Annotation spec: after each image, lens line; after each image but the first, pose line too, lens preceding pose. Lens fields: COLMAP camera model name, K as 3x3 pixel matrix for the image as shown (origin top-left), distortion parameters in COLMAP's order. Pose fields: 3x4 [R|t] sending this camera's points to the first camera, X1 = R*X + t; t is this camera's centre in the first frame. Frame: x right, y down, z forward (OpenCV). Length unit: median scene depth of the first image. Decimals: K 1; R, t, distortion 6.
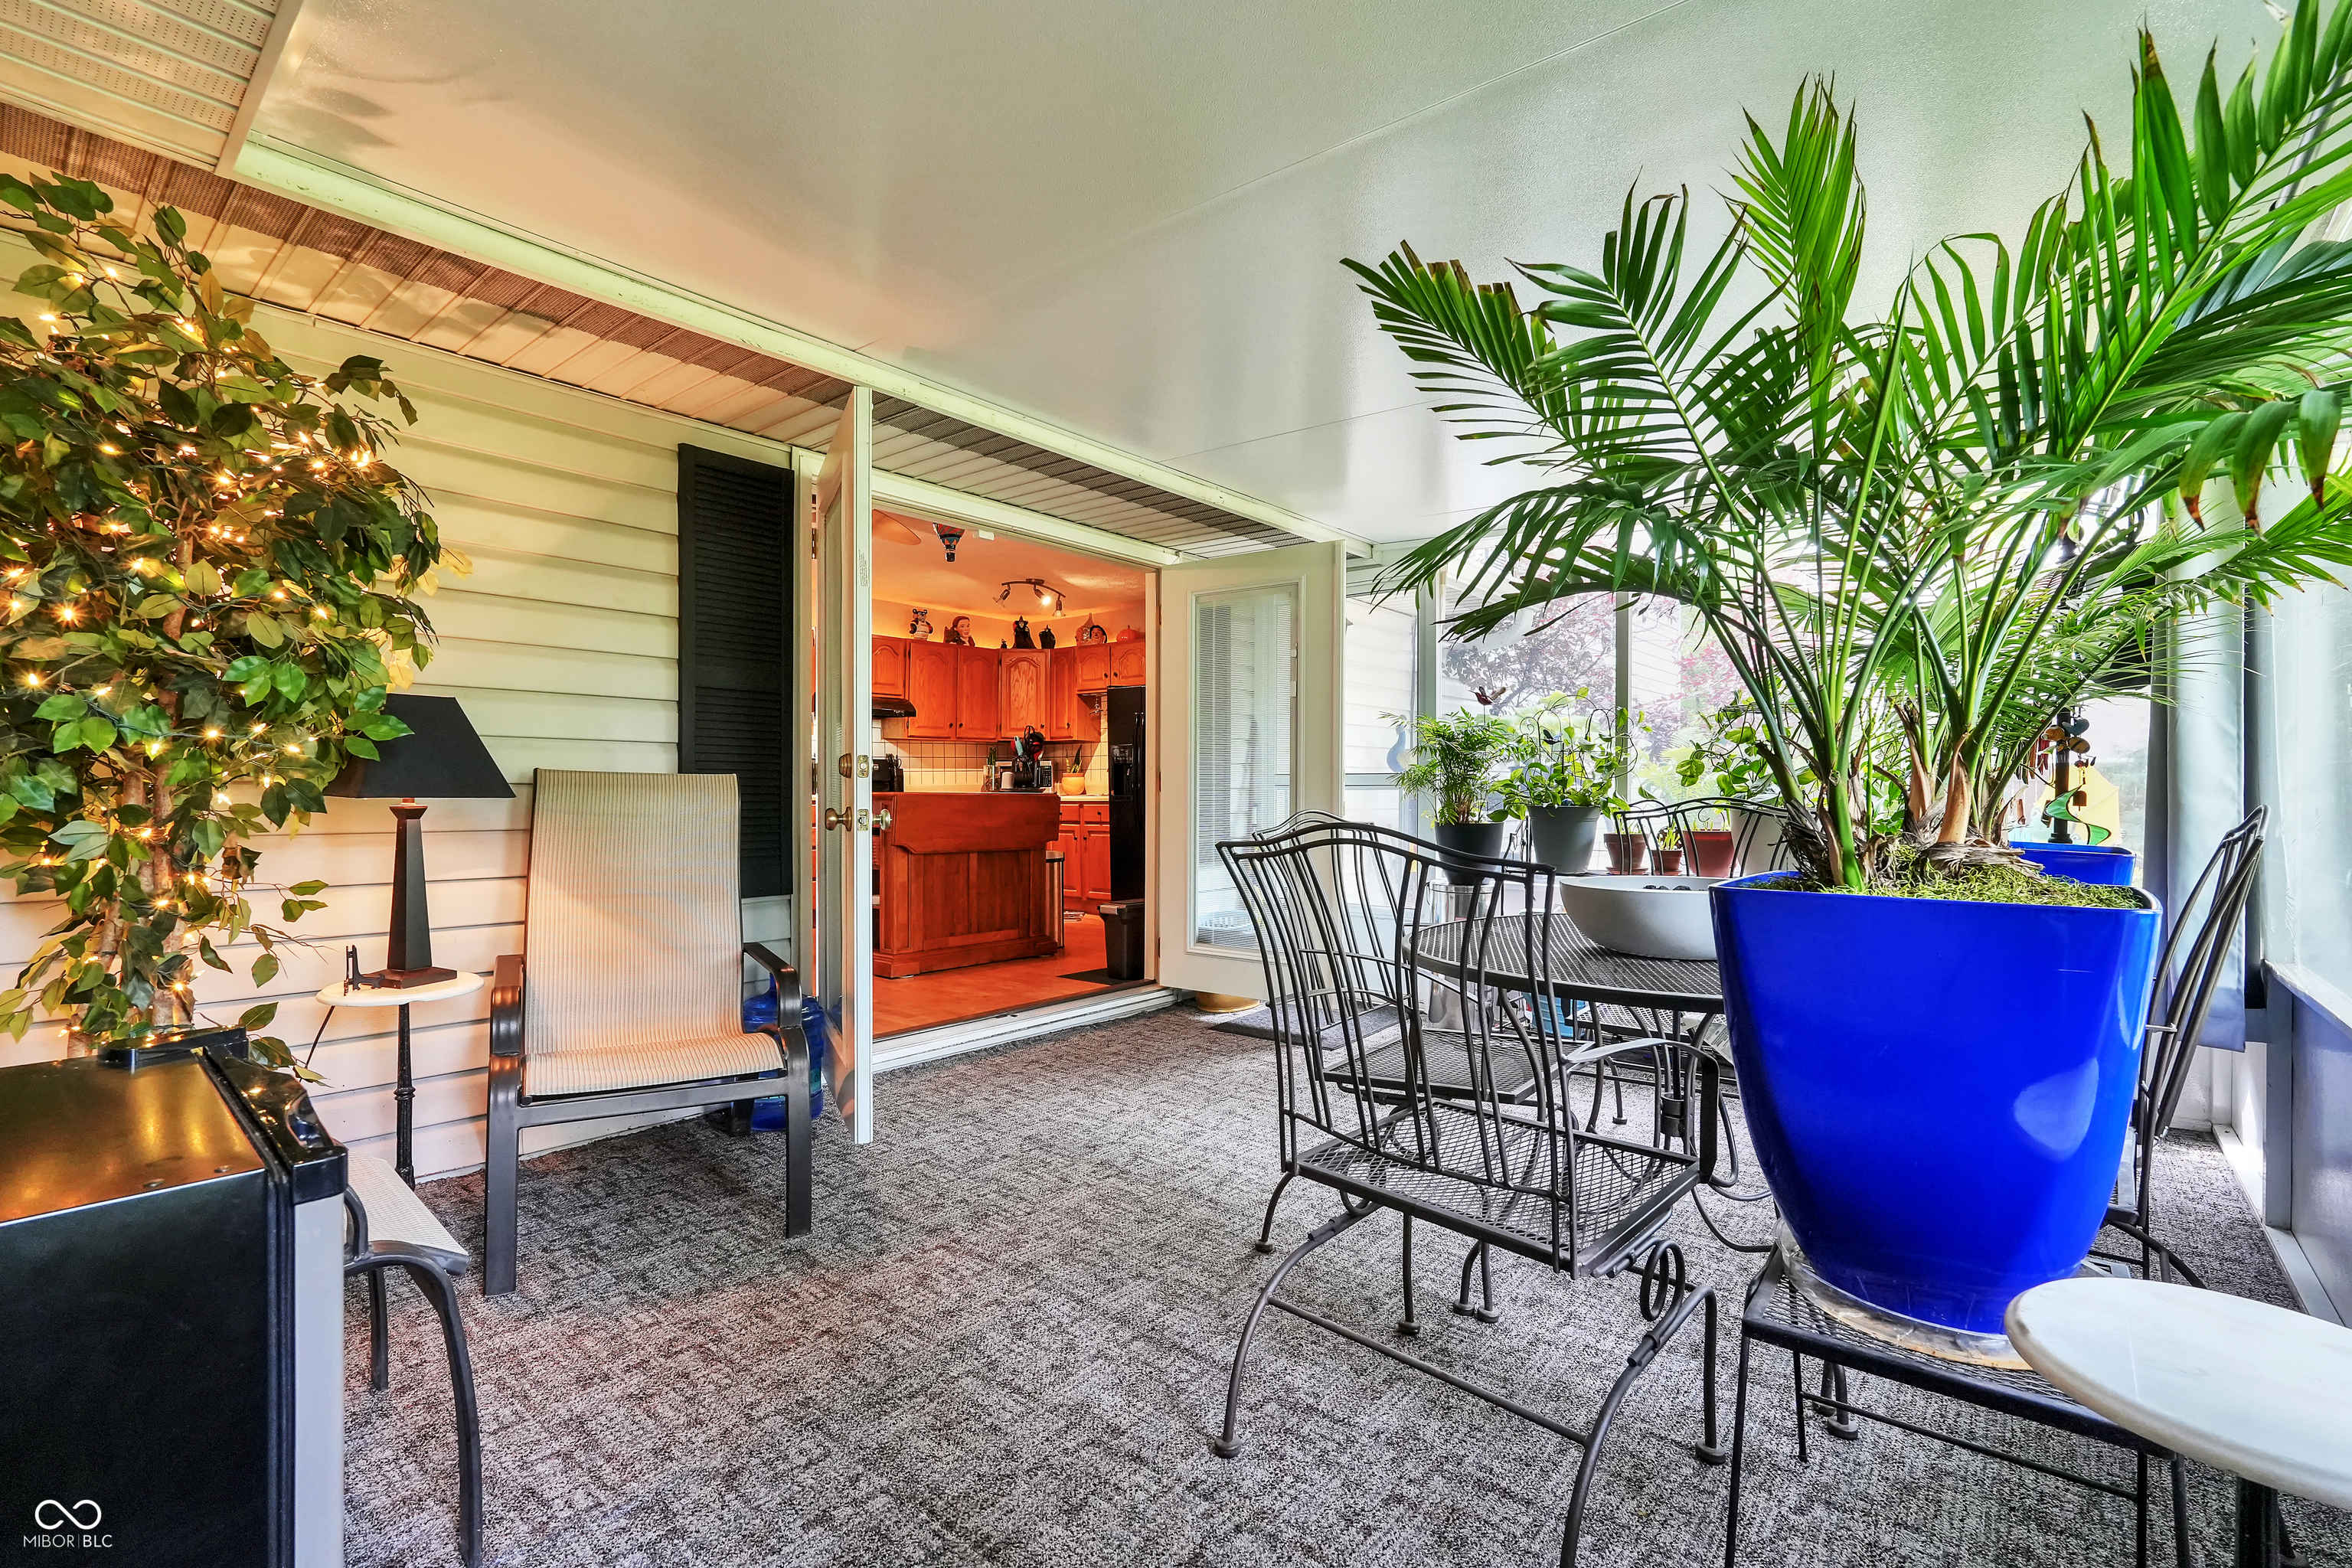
lens RADIAL K [[1037.6, 0, 1173.6], [0, 1037.6, 789.5], [0, 0, 1]] dist [-0.000109, -0.000006]
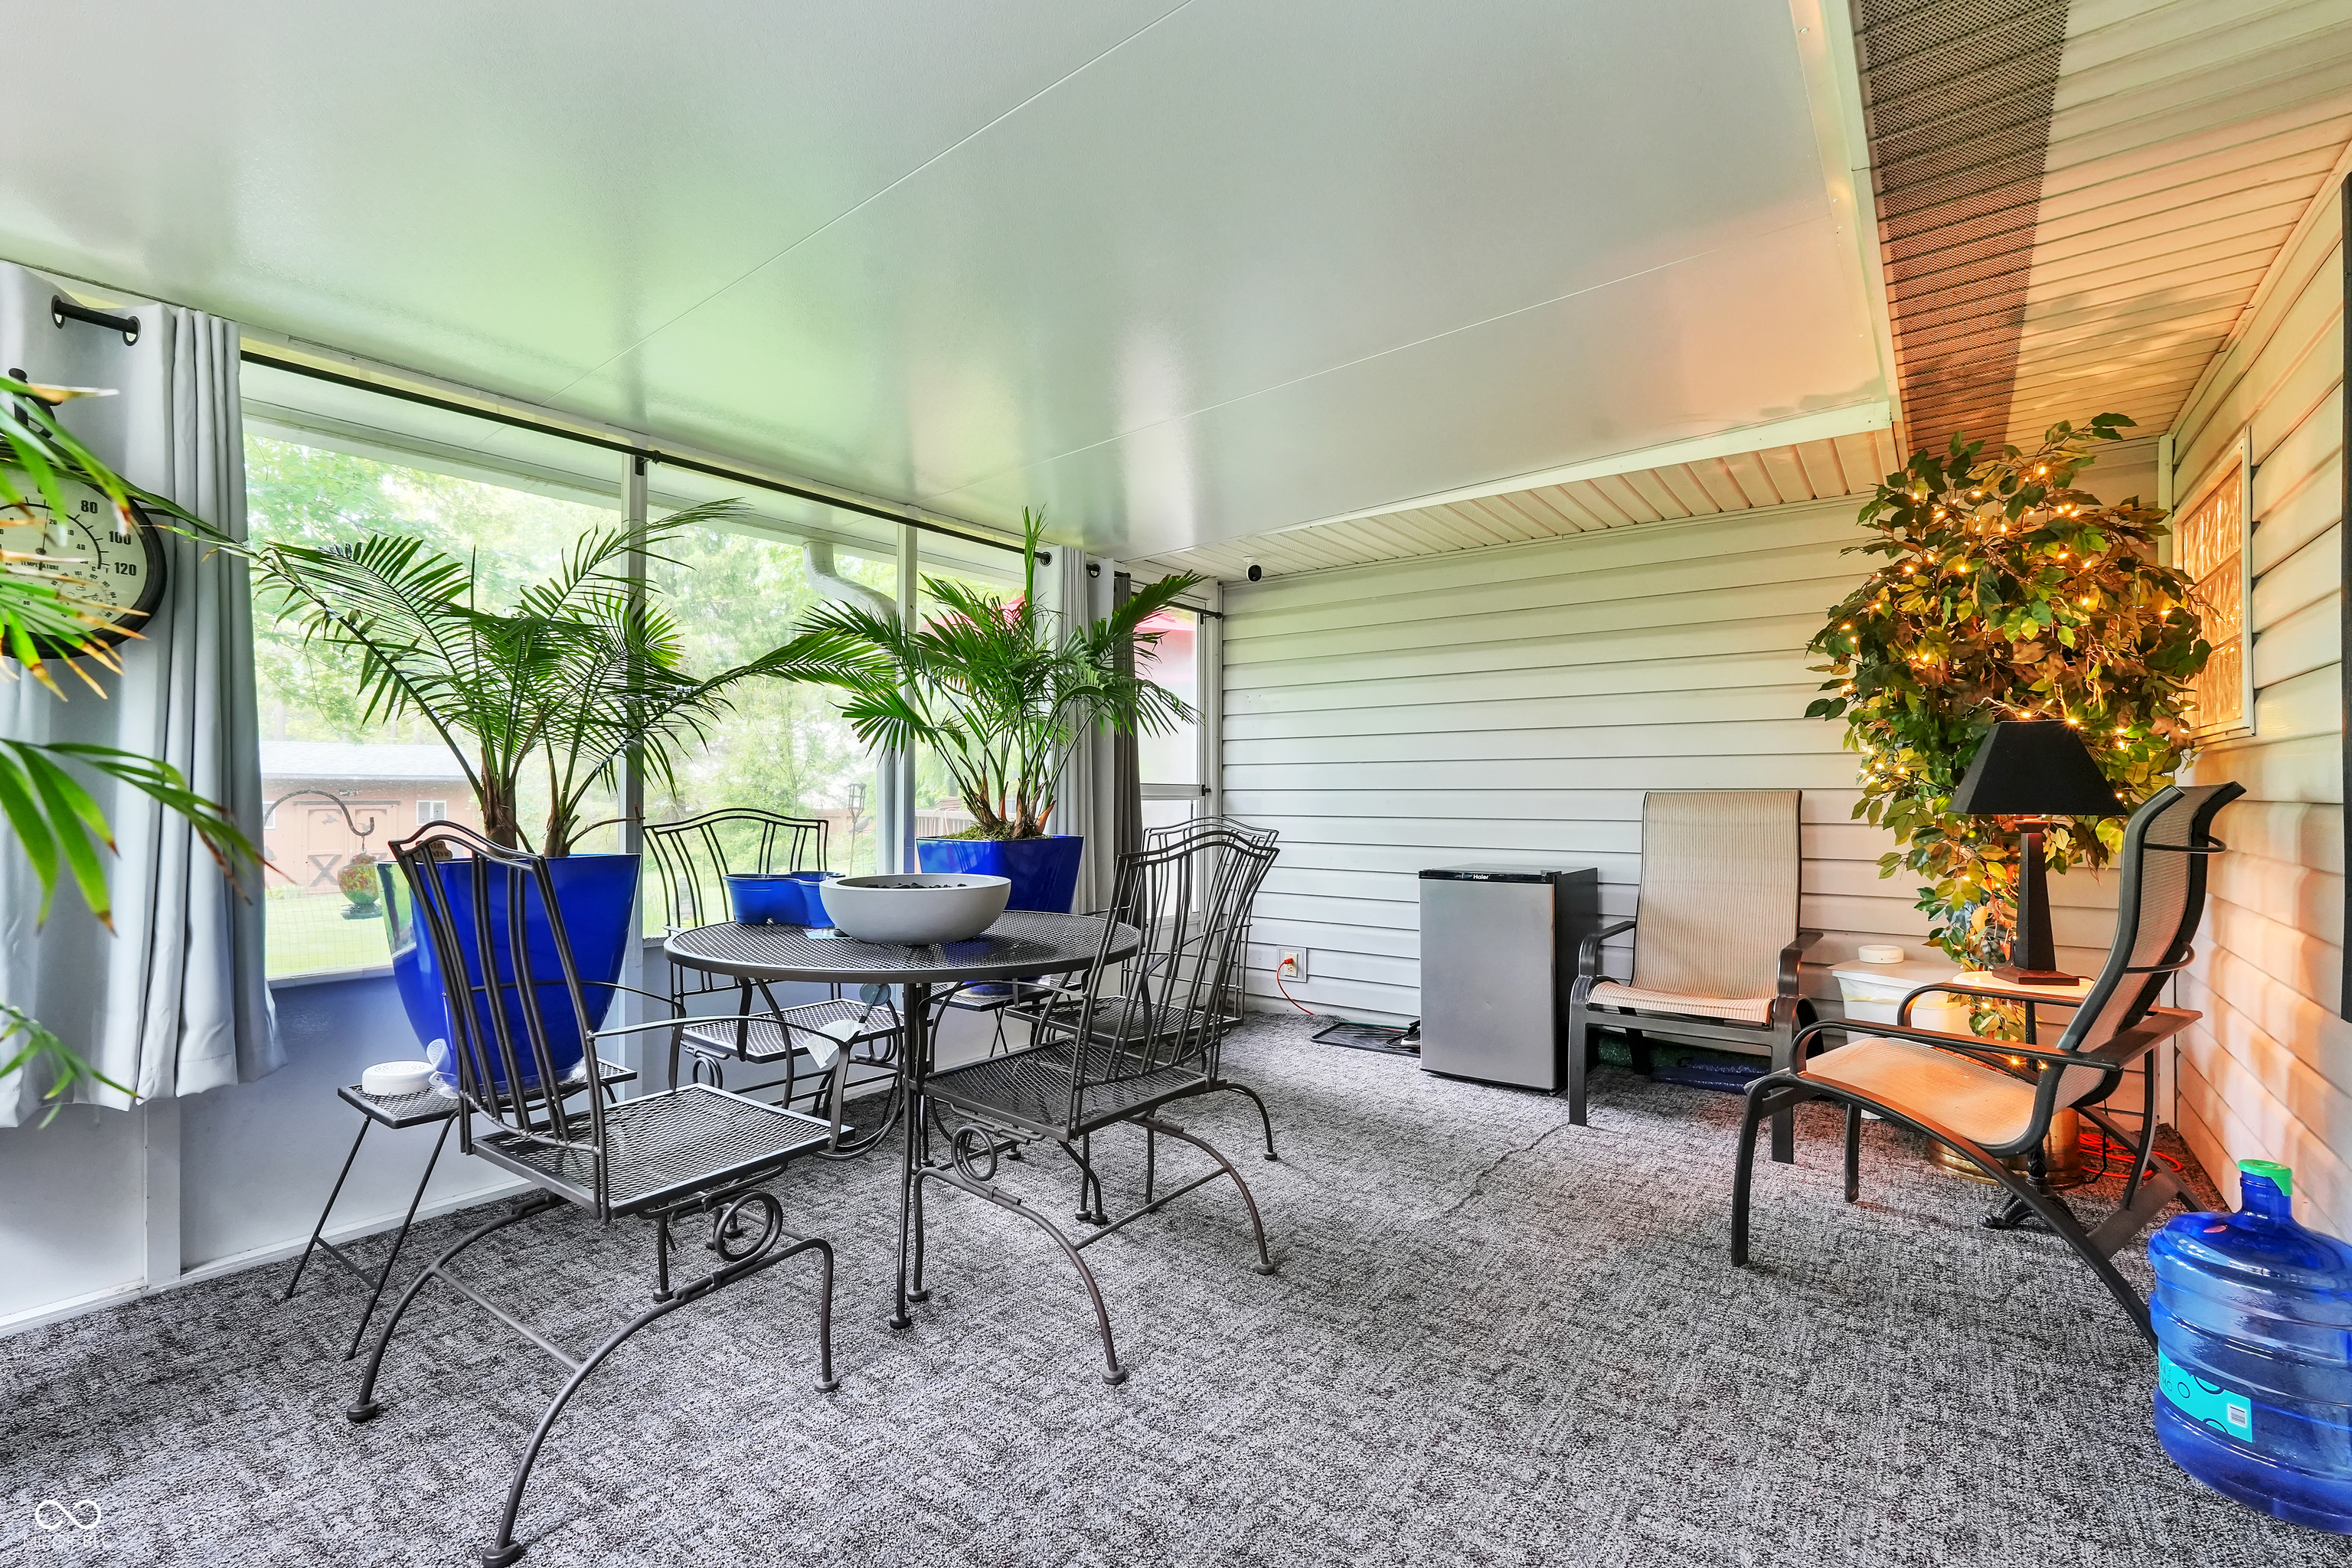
lens RADIAL K [[1037.6, 0, 1177.1], [0, 1037.6, 790.9], [0, 0, 1]] dist [-0.000109, -0.000006]
pose [[-0.997792, -0.000564, -0.066421, 0.239015], [-0.000870, 0.999989, 0.004579, -0.020421], [0.066417, 0.004627, -0.997781, 1.987172]]
